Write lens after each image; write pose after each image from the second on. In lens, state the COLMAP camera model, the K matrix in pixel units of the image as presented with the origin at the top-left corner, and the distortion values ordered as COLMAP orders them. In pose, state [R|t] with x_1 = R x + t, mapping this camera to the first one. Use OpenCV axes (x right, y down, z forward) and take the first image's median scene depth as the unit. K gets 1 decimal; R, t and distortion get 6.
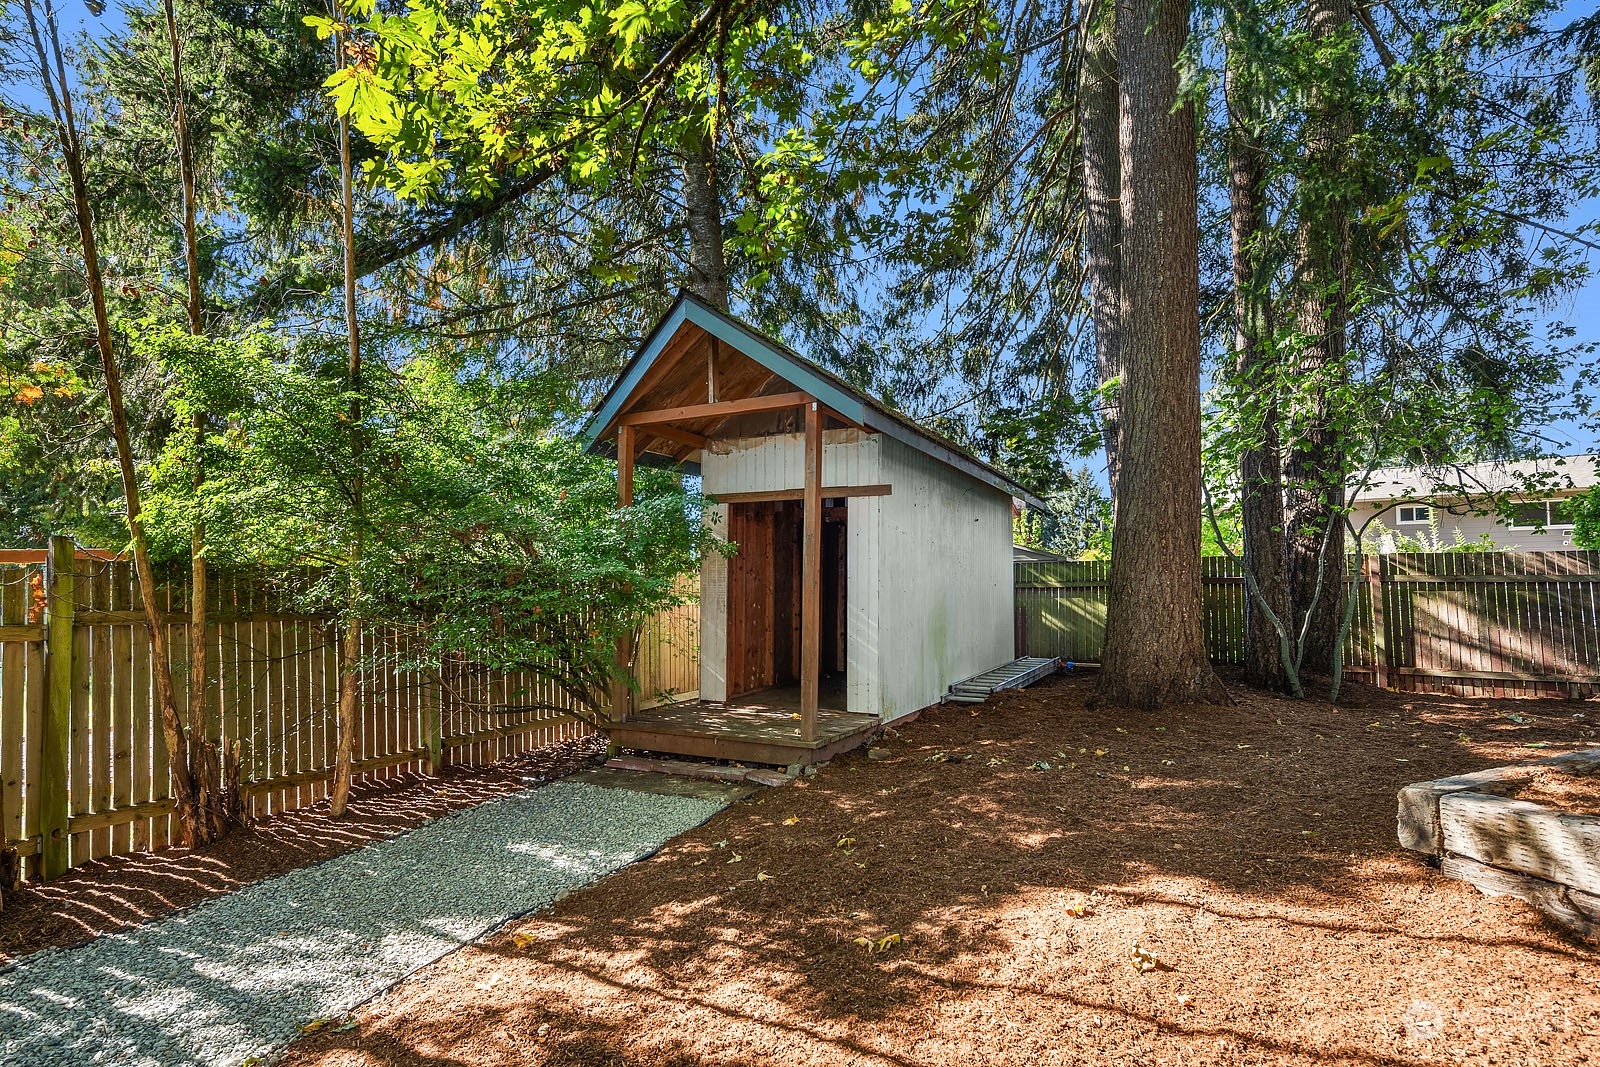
lens RADIAL K [[812.2, 0, 801.7], [0, 812.2, 563.9], [0, 0, 1]] dist [0.001461, -0.001185]
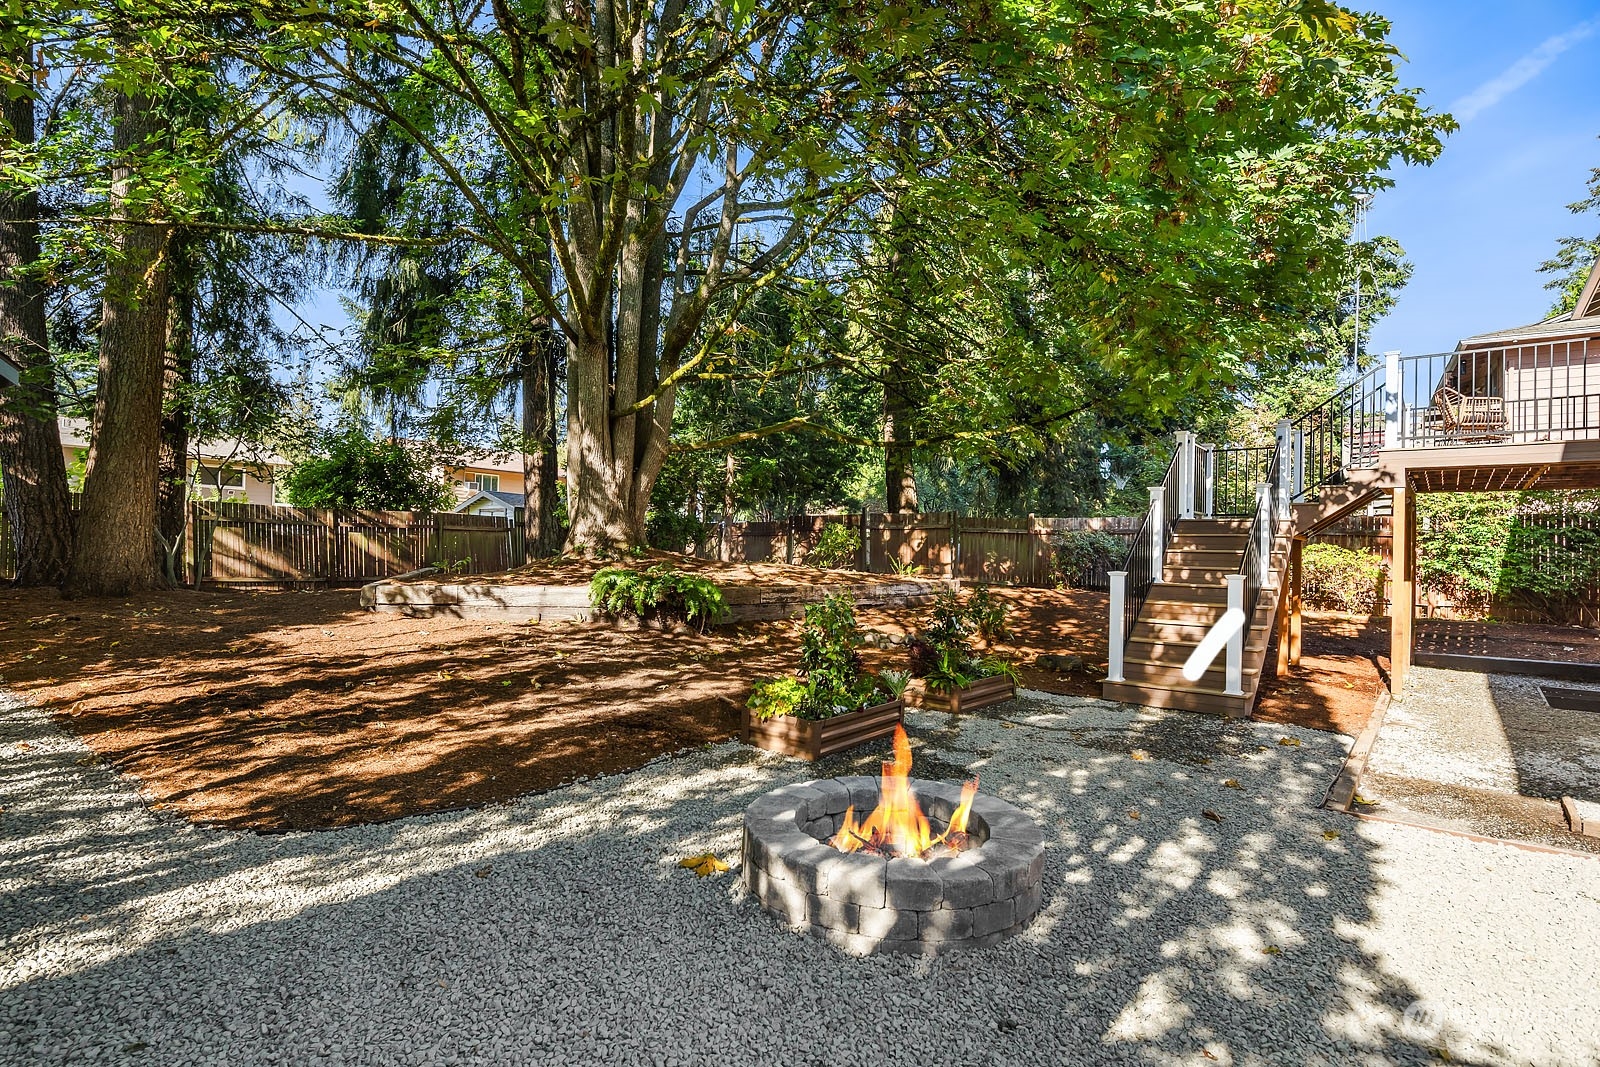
lens RADIAL K [[812.2, 0, 801.7], [0, 812.2, 563.9], [0, 0, 1]] dist [0.001461, -0.001185]
pose [[0.138707, -0.007234, 0.990307, -0.623552], [-0.059755, 0.998090, 0.015660, 0.014743], [-0.988529, -0.061348, 0.138010, -0.314703]]
